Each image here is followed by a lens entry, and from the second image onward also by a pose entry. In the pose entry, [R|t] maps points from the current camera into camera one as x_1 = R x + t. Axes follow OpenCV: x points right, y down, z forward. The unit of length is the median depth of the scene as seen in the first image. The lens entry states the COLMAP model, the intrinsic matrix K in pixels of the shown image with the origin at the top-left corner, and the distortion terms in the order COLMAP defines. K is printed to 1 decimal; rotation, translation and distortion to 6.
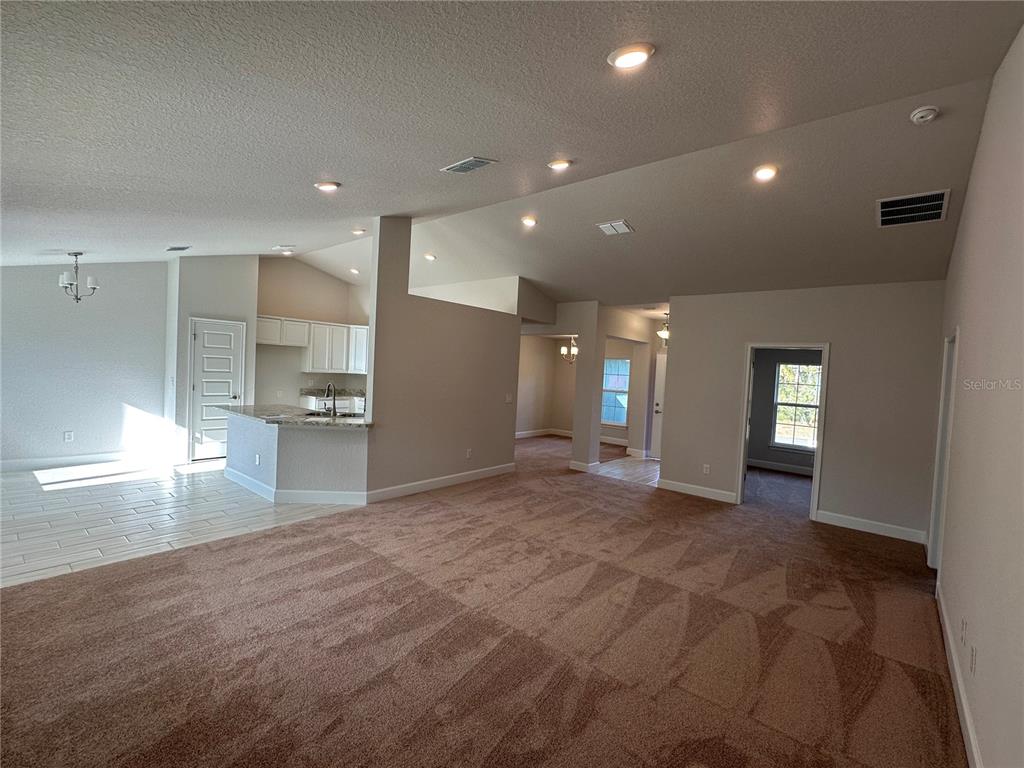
lens RADIAL K [[457.6, 0, 512.0], [0, 457.6, 384.0], [0, 0, 1]] dist [-0.001791, 0.000075]
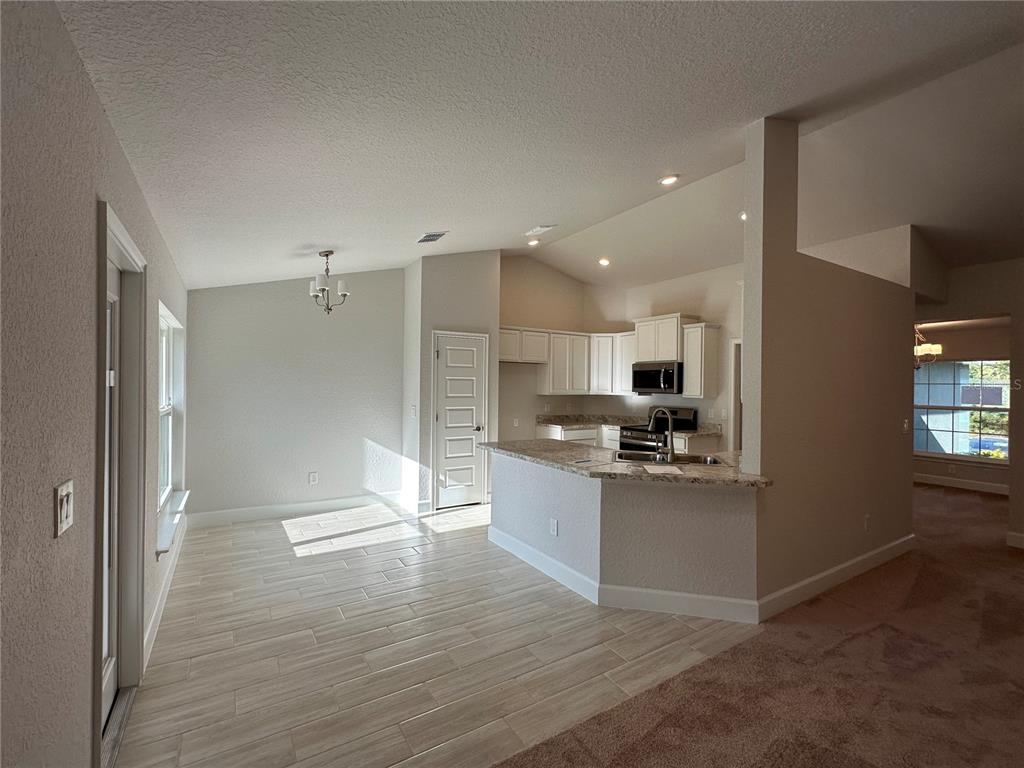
lens RADIAL K [[453.8, 0, 508.3], [0, 453.8, 384.3], [0, 0, 1]] dist [-0.001227, 0.000120]
pose [[0.949621, -0.039675, -0.310881, -0.328927], [0.025640, 0.998464, -0.049106, -0.008280], [0.312351, 0.038661, 0.949180, 0.281986]]
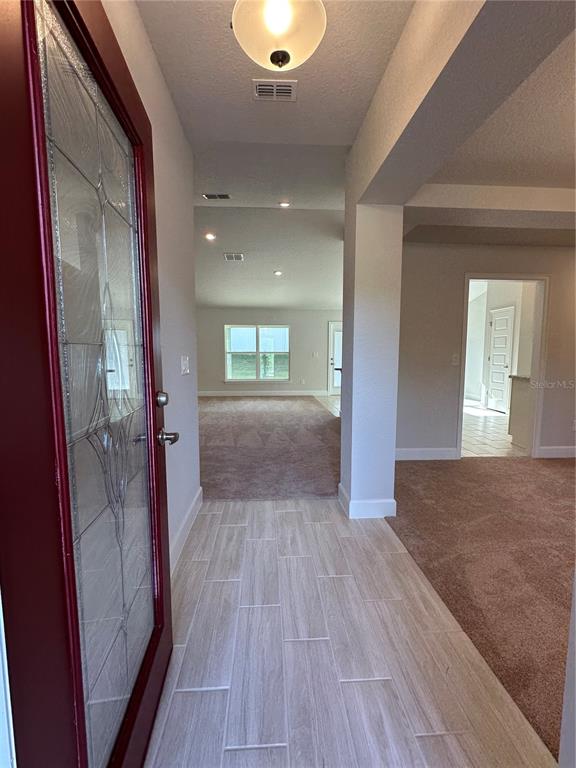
lens RADIAL K [[343.2, 0, 288.0], [0, 343.2, 384.0], [0, 0, 1]] dist [-0.001791, 0.000075]
pose [[-0.723283, 0.011732, -0.690452, 0.526210], [-0.061810, 0.994742, 0.081652, 0.037647], [0.687780, 0.101734, -0.718755, 1.356887]]
